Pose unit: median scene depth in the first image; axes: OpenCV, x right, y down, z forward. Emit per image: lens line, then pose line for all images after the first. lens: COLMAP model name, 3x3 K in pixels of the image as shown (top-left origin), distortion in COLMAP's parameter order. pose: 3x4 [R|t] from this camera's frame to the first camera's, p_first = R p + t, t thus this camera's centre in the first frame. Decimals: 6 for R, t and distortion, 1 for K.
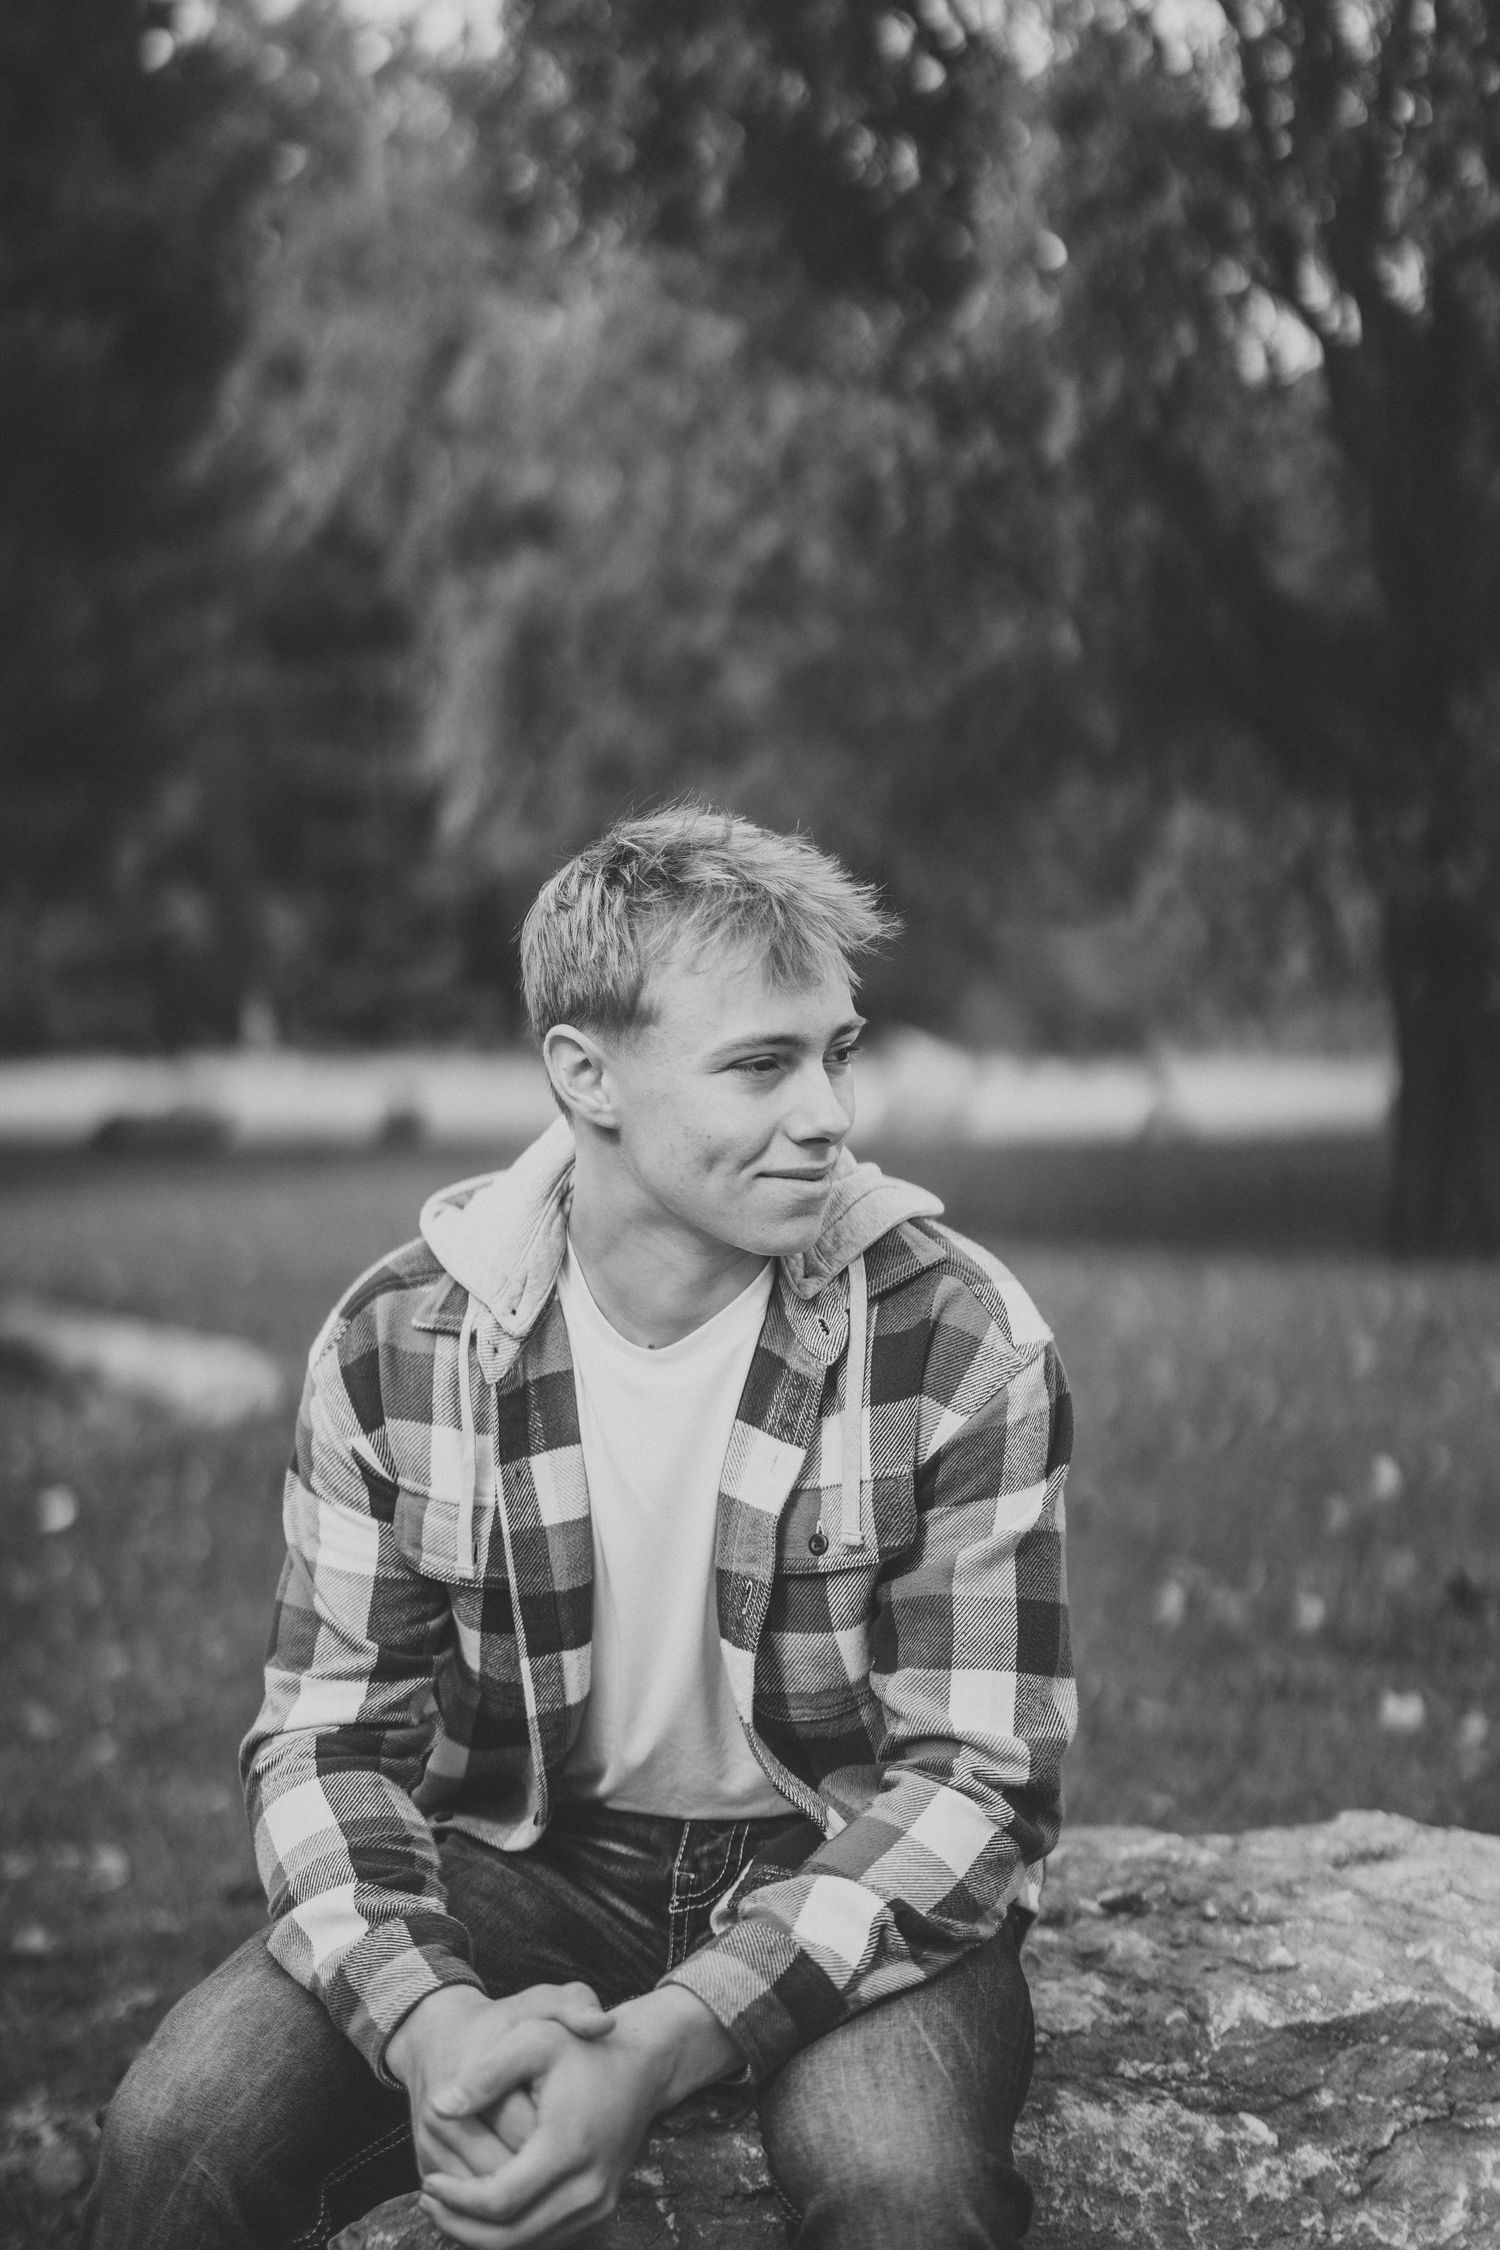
lens RADIAL K [[2511.5, 0, 830.9], [0, 2511.5, 1123.9], [0, 0, 1]] dist [-0.249308, 0.994099]
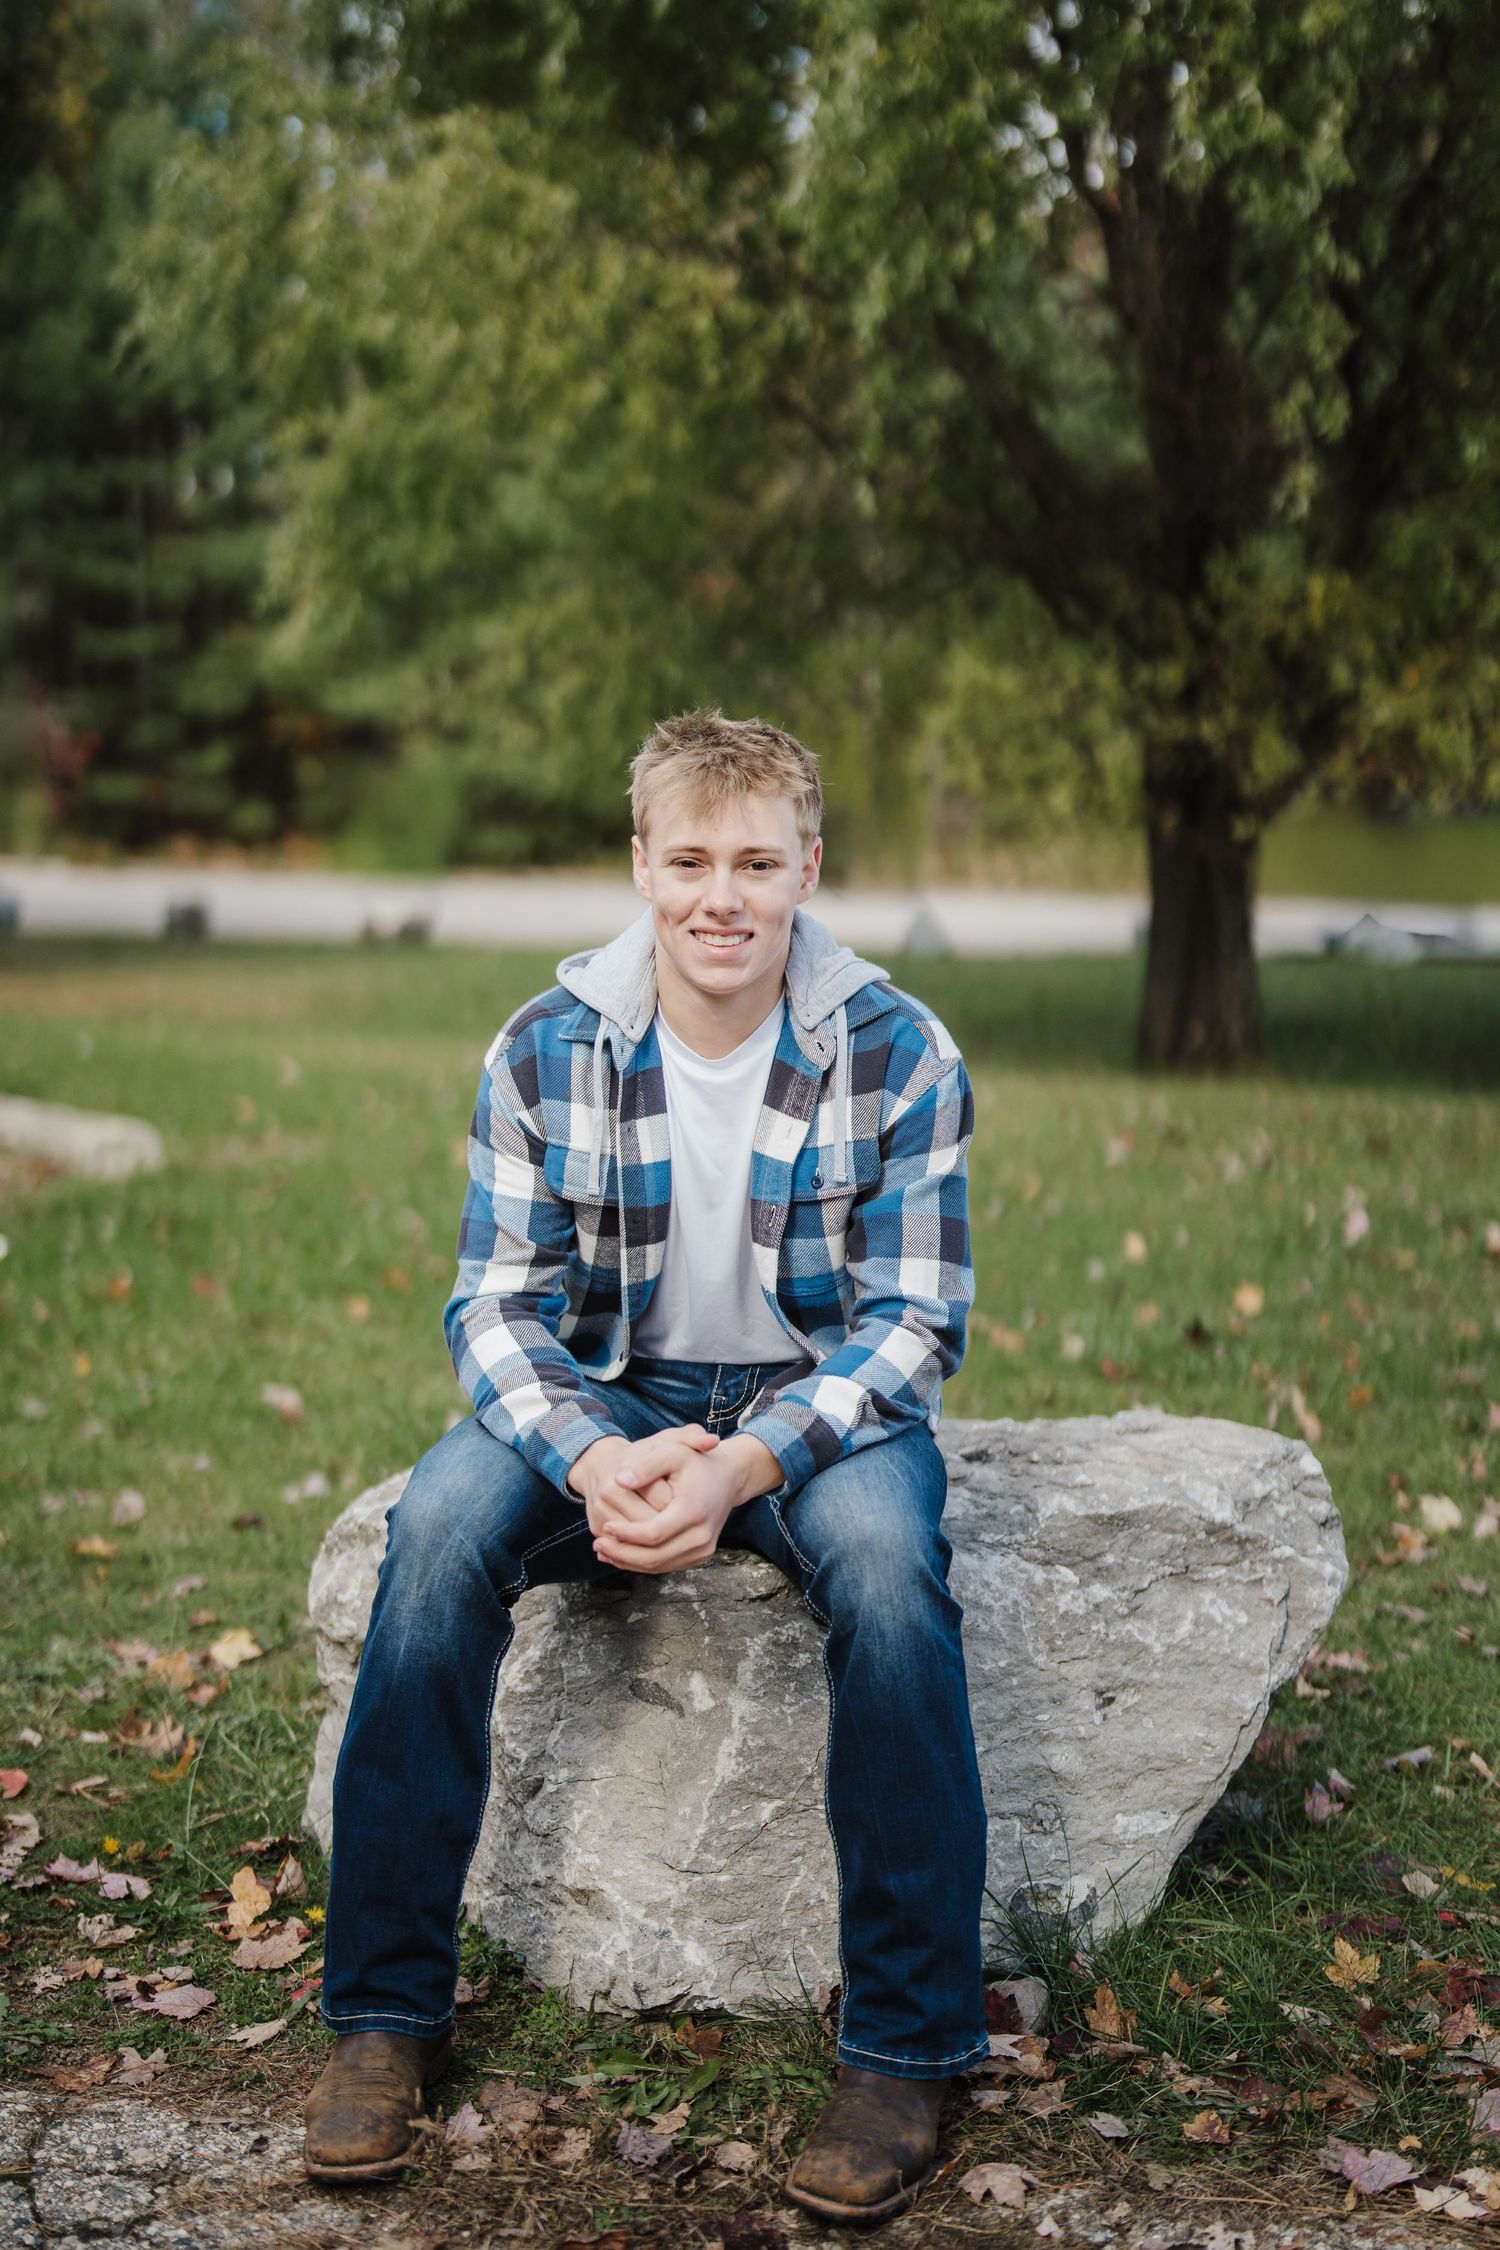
lens RADIAL K [[3178.6, 0, 645.9], [0, 3178.6, 1117.4], [0, 0, 1]] dist [-0.195241, 1.416517]
pose [[0.996357, 0.020484, 0.082788, -0.272861], [-0.024802, 0.998367, 0.051469, 0.023992], [-0.081599, -0.053334, 0.995237, -0.978208]]
